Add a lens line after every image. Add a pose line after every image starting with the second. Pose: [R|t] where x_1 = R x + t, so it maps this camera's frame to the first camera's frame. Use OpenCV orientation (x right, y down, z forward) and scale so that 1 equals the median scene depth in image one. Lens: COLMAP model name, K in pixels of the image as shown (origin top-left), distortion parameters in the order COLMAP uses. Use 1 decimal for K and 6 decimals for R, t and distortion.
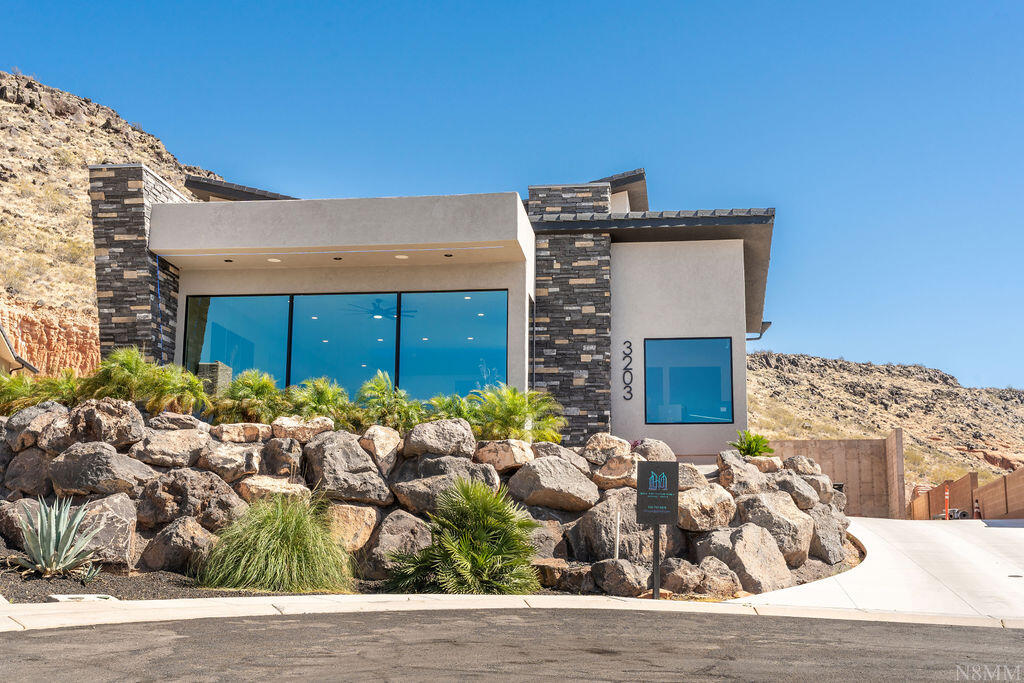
lens RADIAL K [[1222.9, 0, 512.0], [0, 1222.9, 341.5], [0, 0, 1]] dist [0.009256, 0.000668]
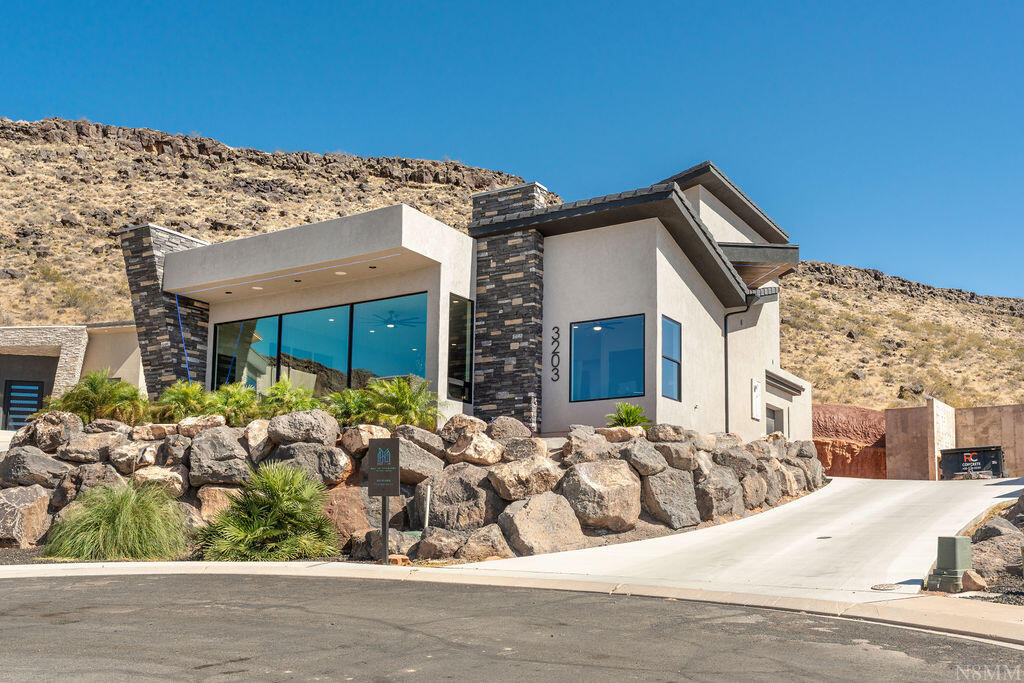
lens RADIAL K [[1010.6, 0, 512.3], [0, 1010.6, 416.8], [0, 0, 1]] dist [0.002646, 0.002584]
pose [[0.919408, -0.060615, -0.388606, 0.430501], [0.086258, 0.995074, 0.048867, 0.034211], [0.383730, -0.078449, 0.920107, 0.169659]]
